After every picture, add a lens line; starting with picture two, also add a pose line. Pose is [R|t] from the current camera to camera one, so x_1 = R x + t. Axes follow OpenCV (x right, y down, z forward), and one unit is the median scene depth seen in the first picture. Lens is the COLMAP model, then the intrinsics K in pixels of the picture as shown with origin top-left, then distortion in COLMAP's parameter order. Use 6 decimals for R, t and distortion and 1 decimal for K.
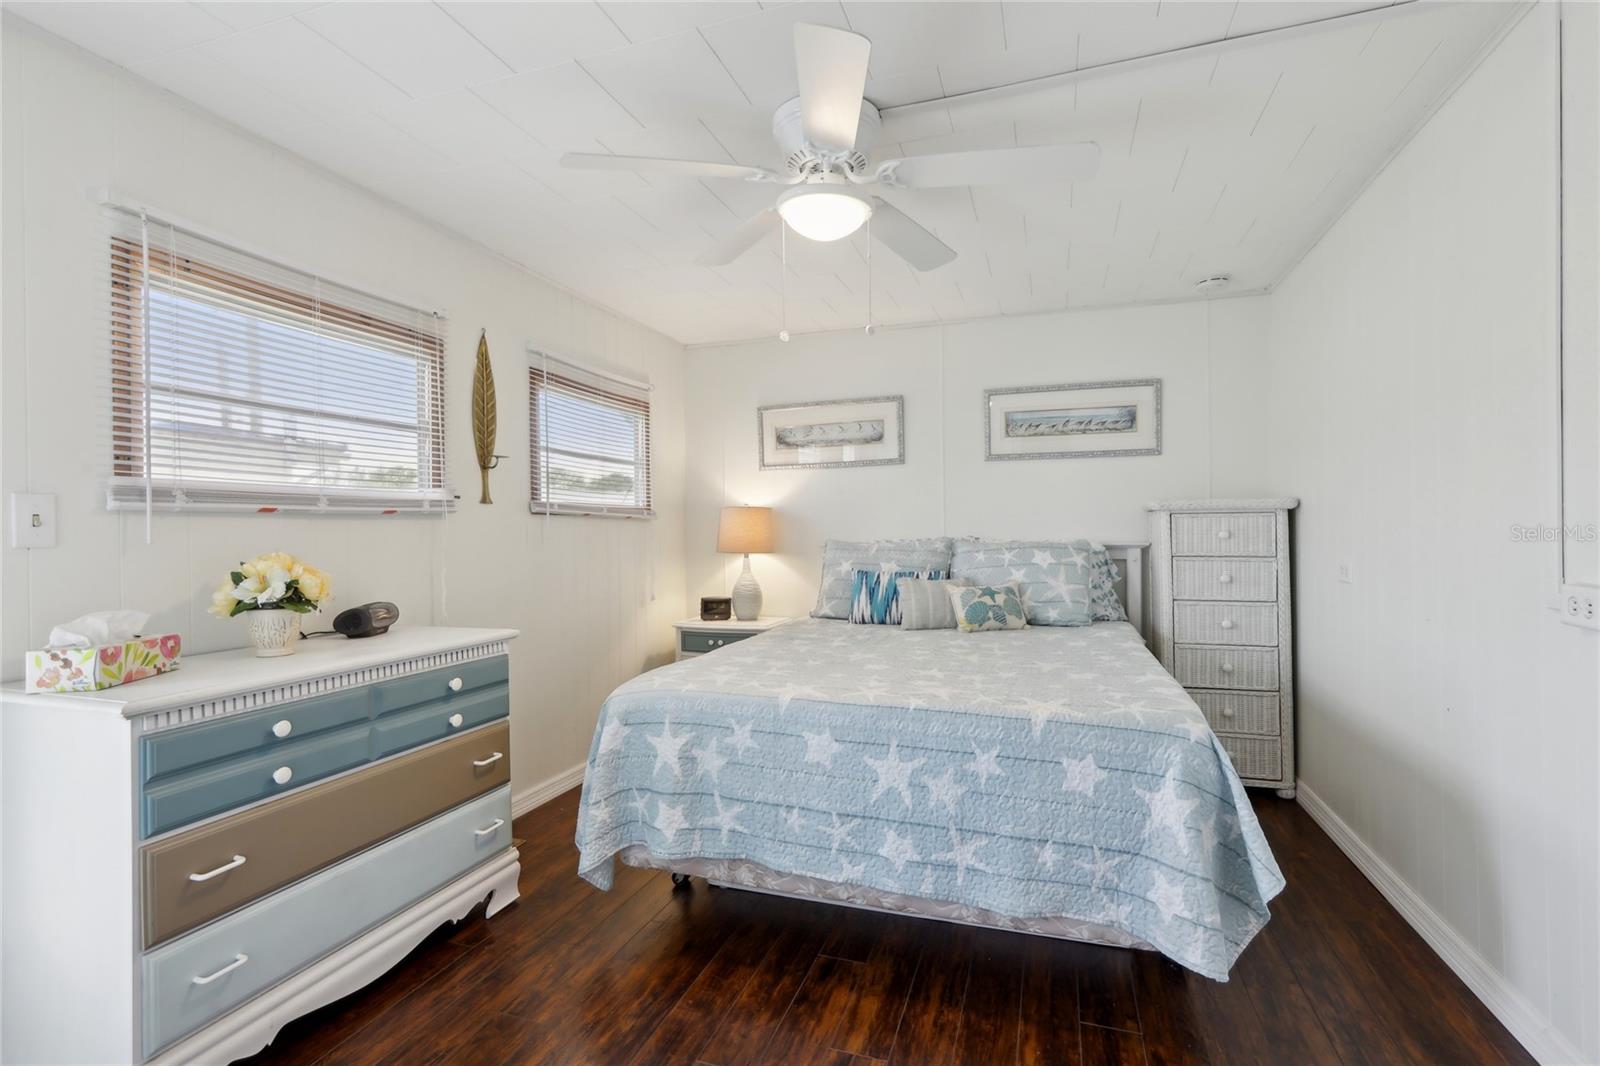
lens RADIAL K [[738.6, 0, 800.0], [0, 738.6, 533.0], [0, 0, 1]] dist [-0.024772, 0.021432]
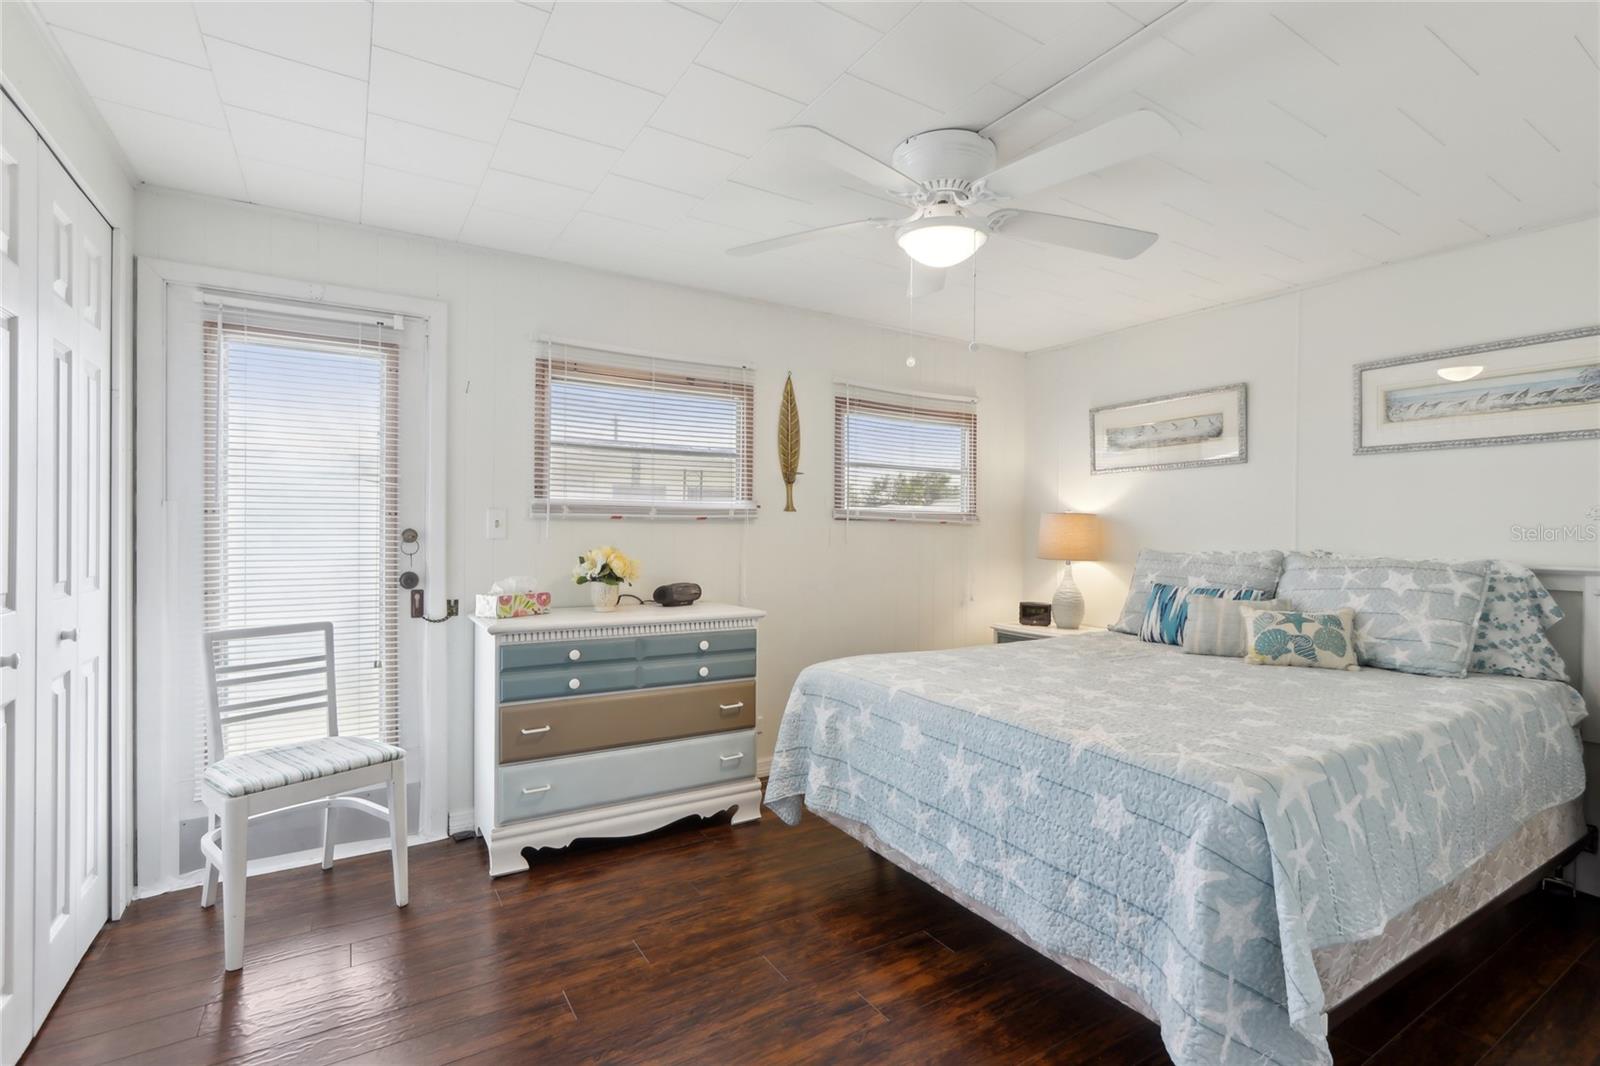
lens RADIAL K [[731.3, 0, 799.5], [0, 731.3, 539.9], [0, 0, 1]] dist [-0.023314, 0.020987]
pose [[0.782585, 0.024214, -0.622073, 0.458521], [-0.019324, 0.999707, 0.014603, -0.012195], [0.622244, 0.000593, 0.782823, 0.039171]]
